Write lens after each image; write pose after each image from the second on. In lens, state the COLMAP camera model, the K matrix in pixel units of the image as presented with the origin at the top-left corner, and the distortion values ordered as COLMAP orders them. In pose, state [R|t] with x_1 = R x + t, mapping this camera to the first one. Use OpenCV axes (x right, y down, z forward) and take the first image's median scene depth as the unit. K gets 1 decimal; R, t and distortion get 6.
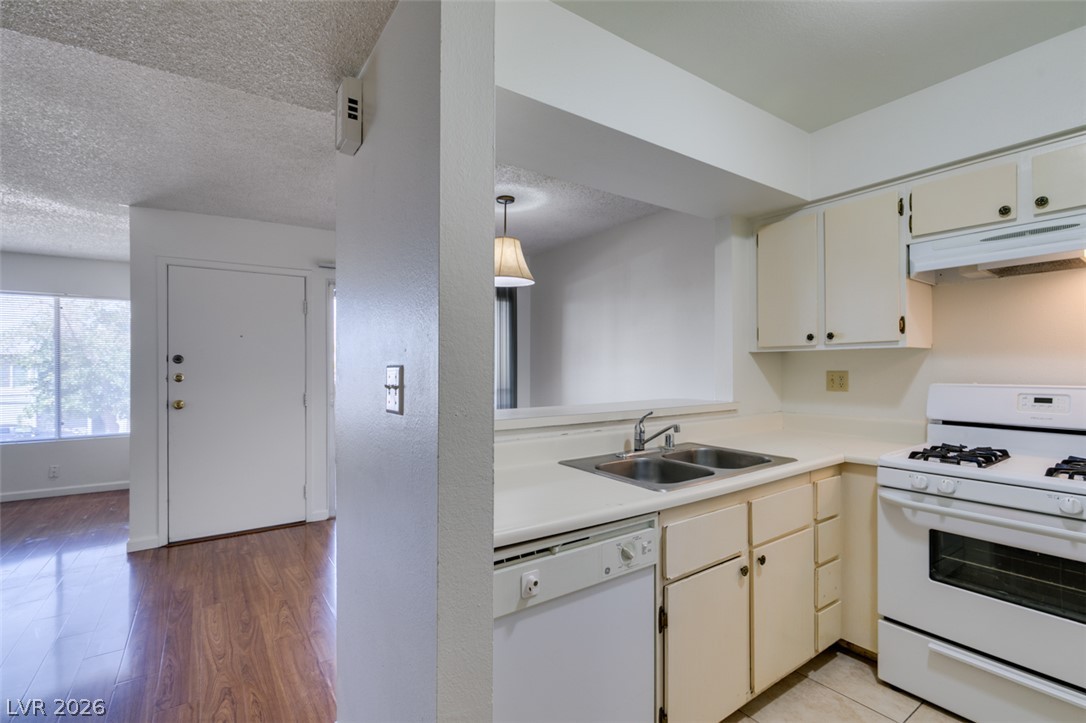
lens RADIAL K [[488.0, 0, 539.2], [0, 488.0, 365.2], [0, 0, 1]] dist [0.001997, -0.002269]
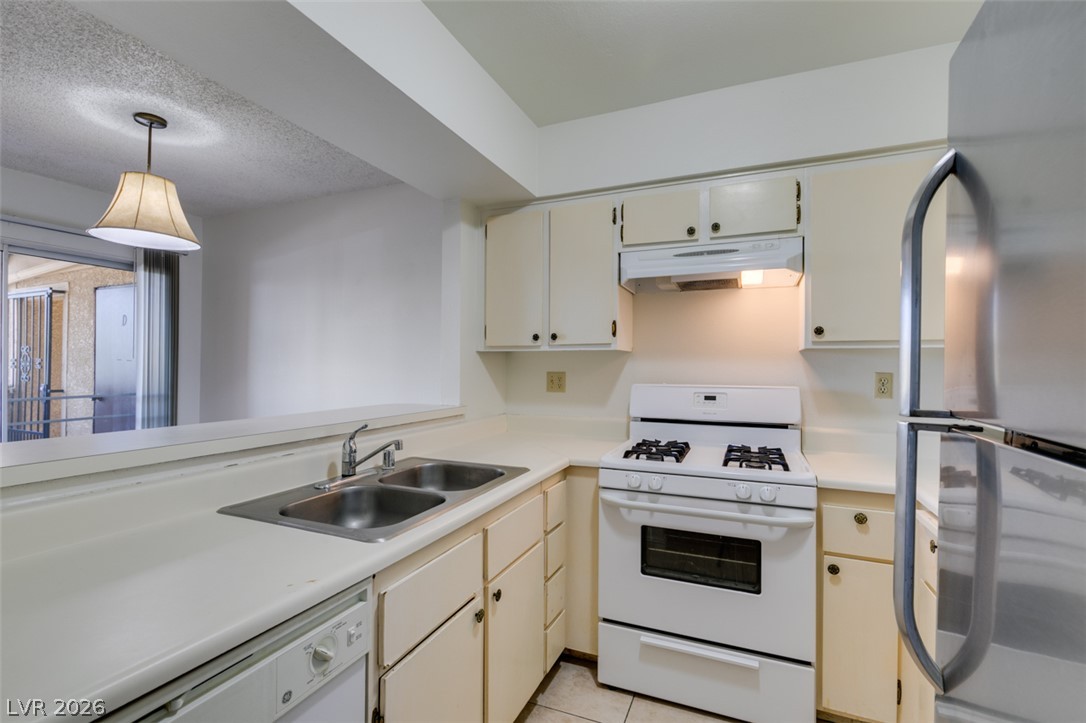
lens RADIAL K [[496.4, 0, 539.0], [0, 496.4, 363.6], [0, 0, 1]] dist [0.005502, -0.000337]
pose [[0.848331, 0.012056, 0.529329, 0.038952], [-0.011150, 0.999926, -0.004905, -0.000290], [-0.529349, -0.001740, 0.848402, 0.162473]]
